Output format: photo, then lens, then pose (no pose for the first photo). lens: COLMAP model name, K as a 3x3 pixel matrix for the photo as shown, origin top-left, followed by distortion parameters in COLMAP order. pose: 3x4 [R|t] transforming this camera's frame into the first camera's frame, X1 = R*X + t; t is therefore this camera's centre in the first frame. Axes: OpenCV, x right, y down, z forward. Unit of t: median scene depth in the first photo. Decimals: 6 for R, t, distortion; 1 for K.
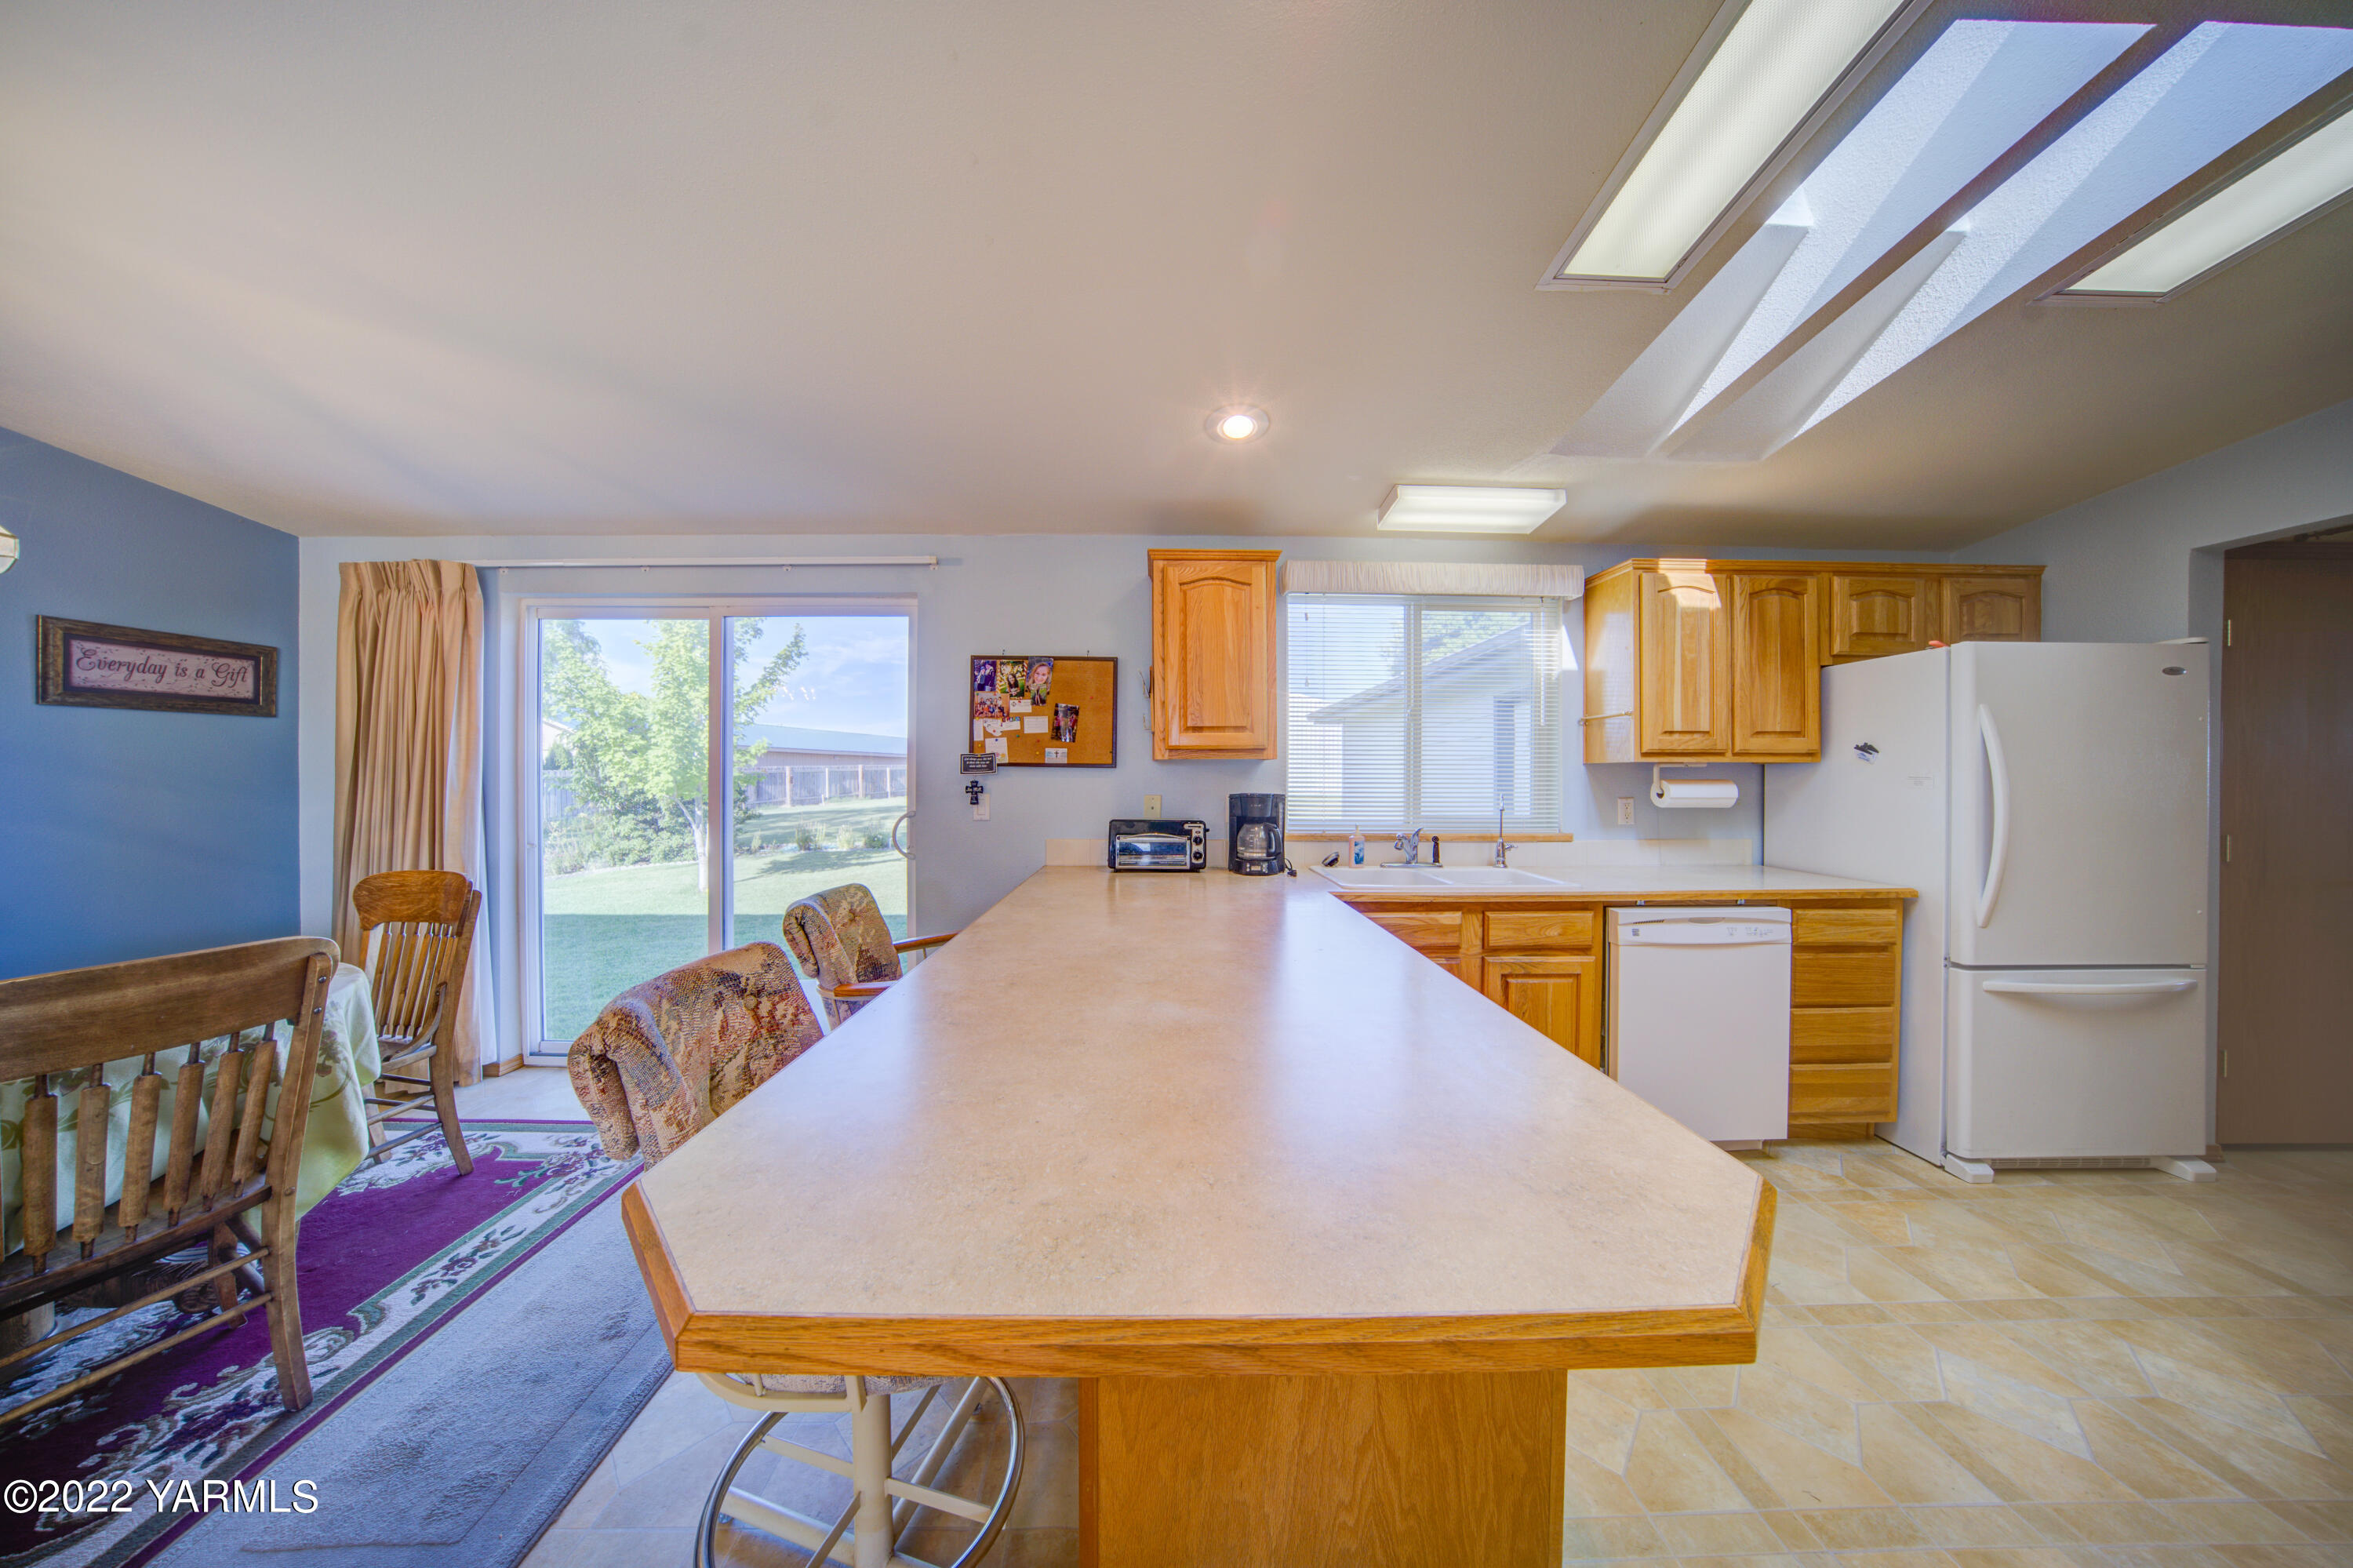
lens RADIAL K [[695.3, 0, 1182.9], [0, 695.3, 776.4], [0, 0, 1]] dist [-0.011767, 0.001366]
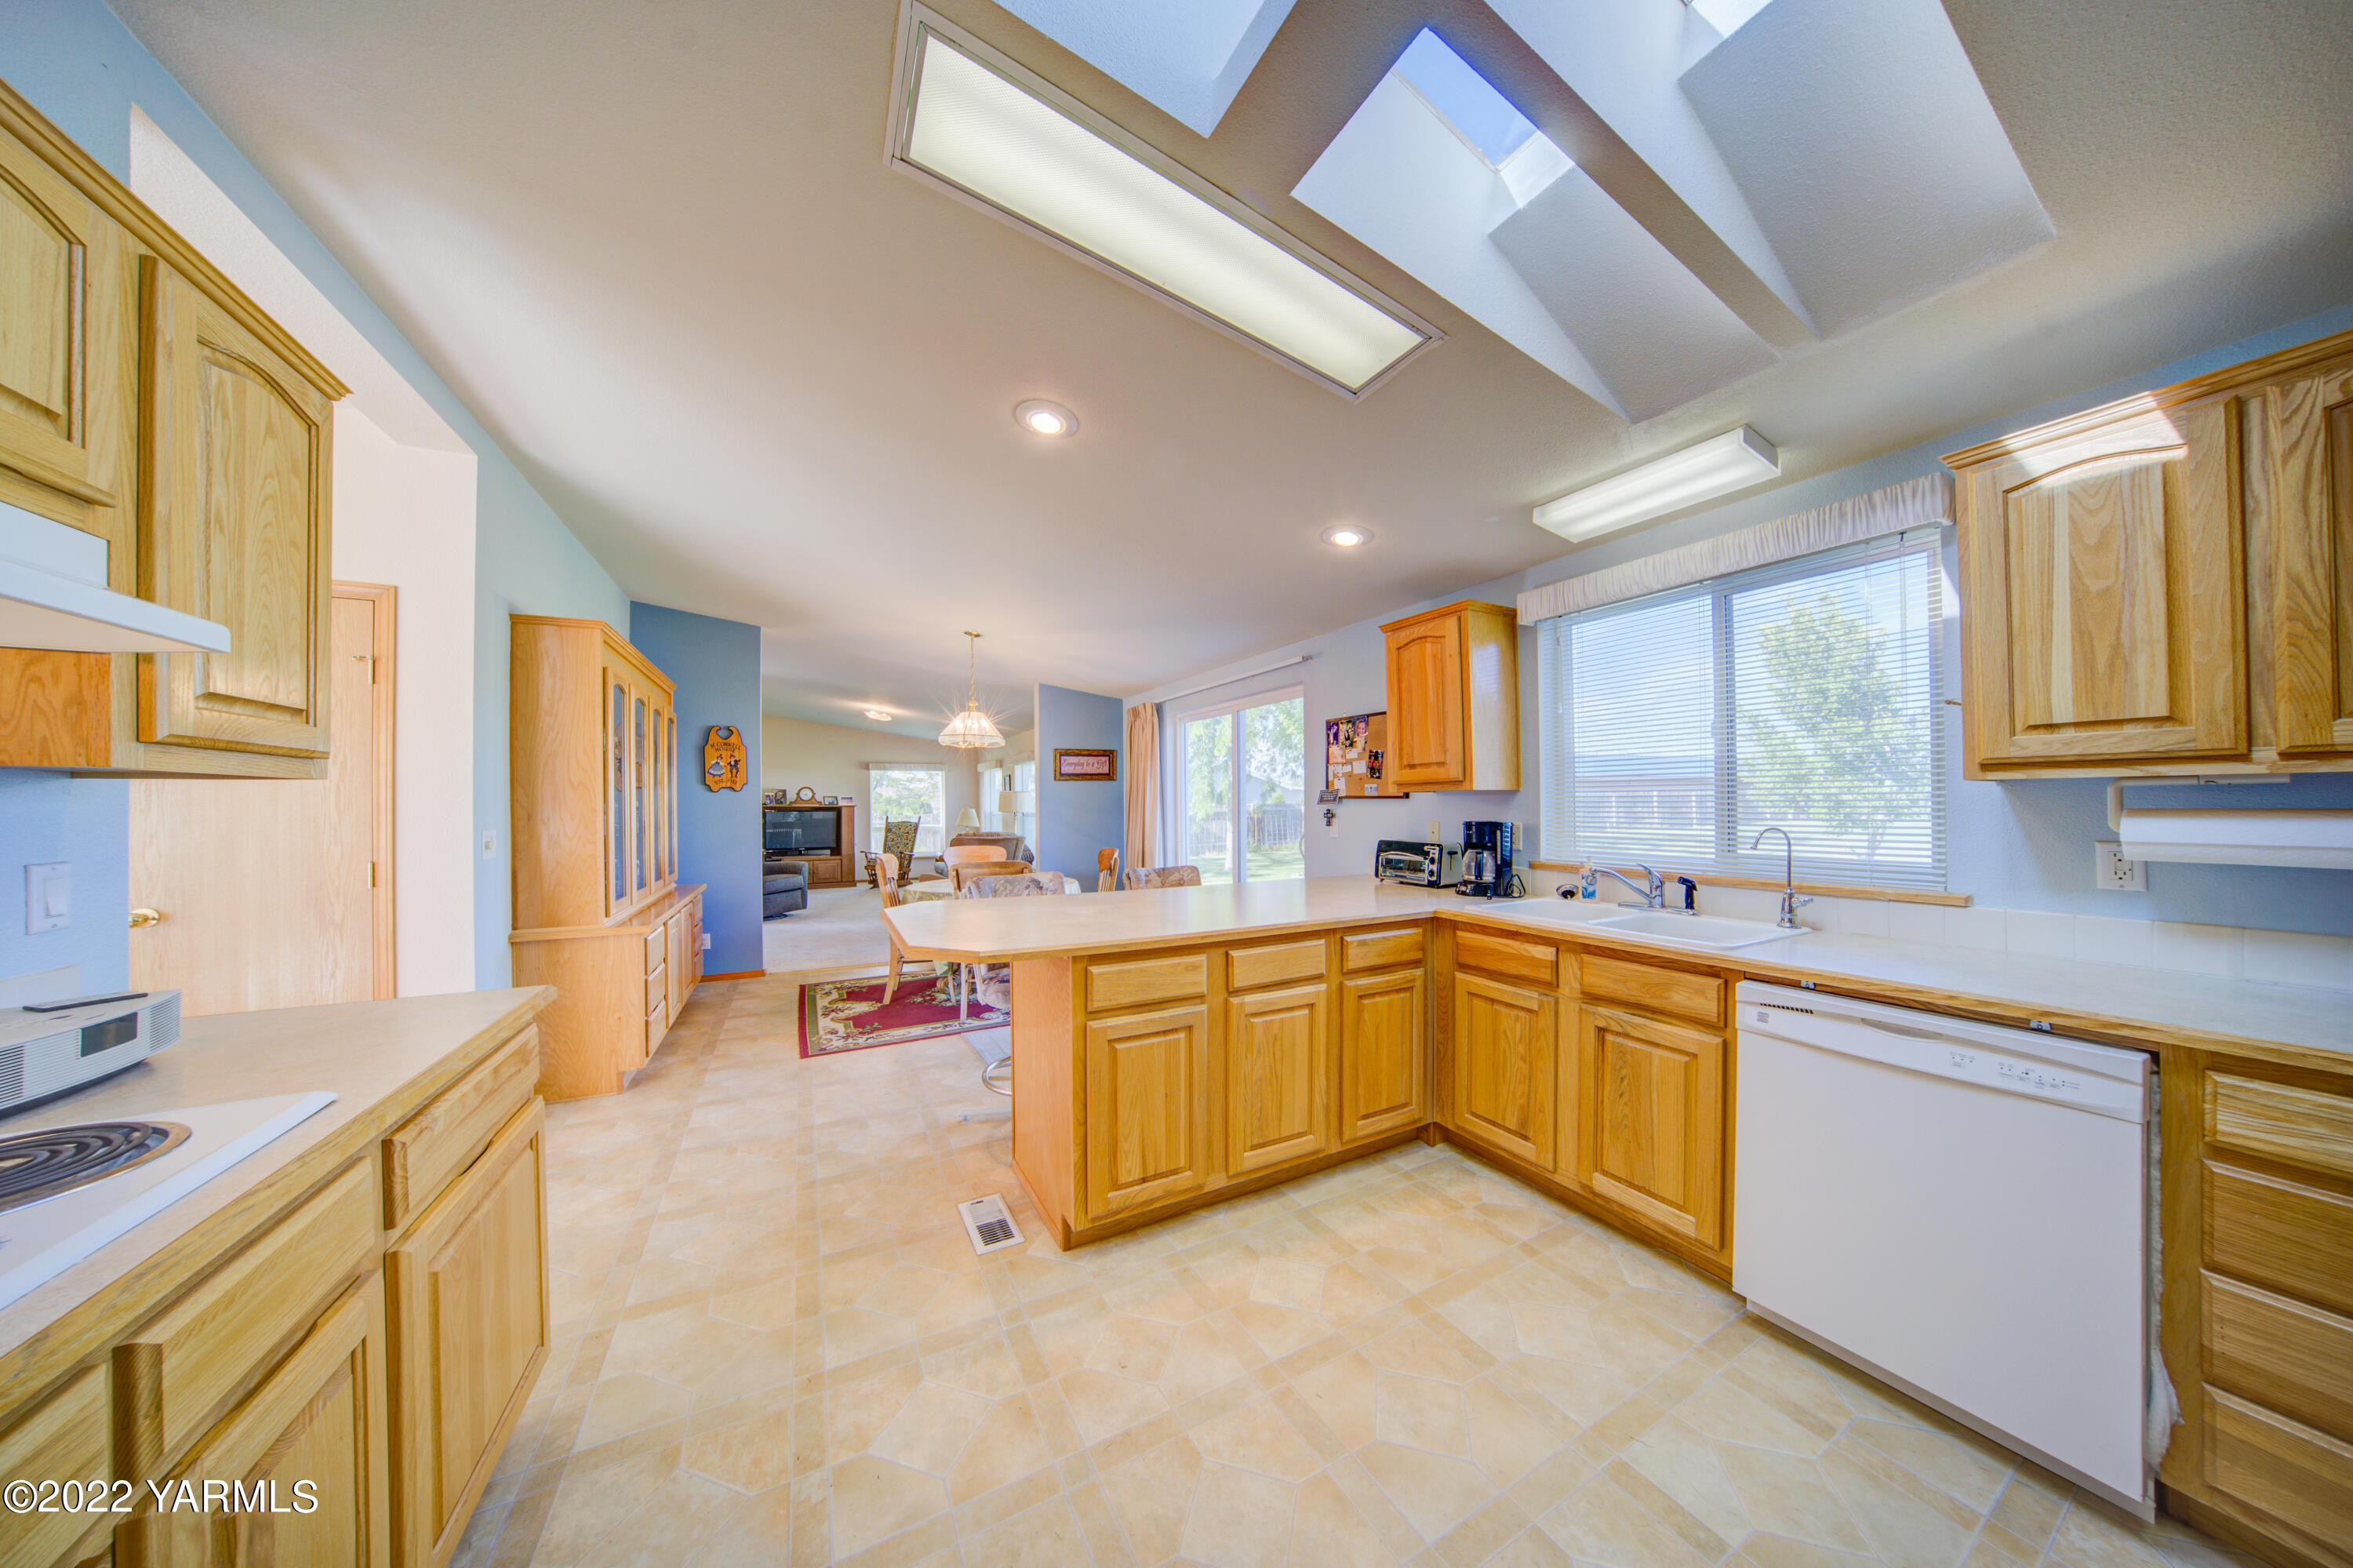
lens RADIAL K [[695.3, 0, 1199.3], [0, 695.3, 800.8], [0, 0, 1]] dist [-0.011767, 0.001366]
pose [[0.478940, -0.007386, -0.877817, 0.891800], [0.005162, 0.999971, -0.005597, -0.003489], [0.877833, -0.001851, 0.478964, 0.107093]]
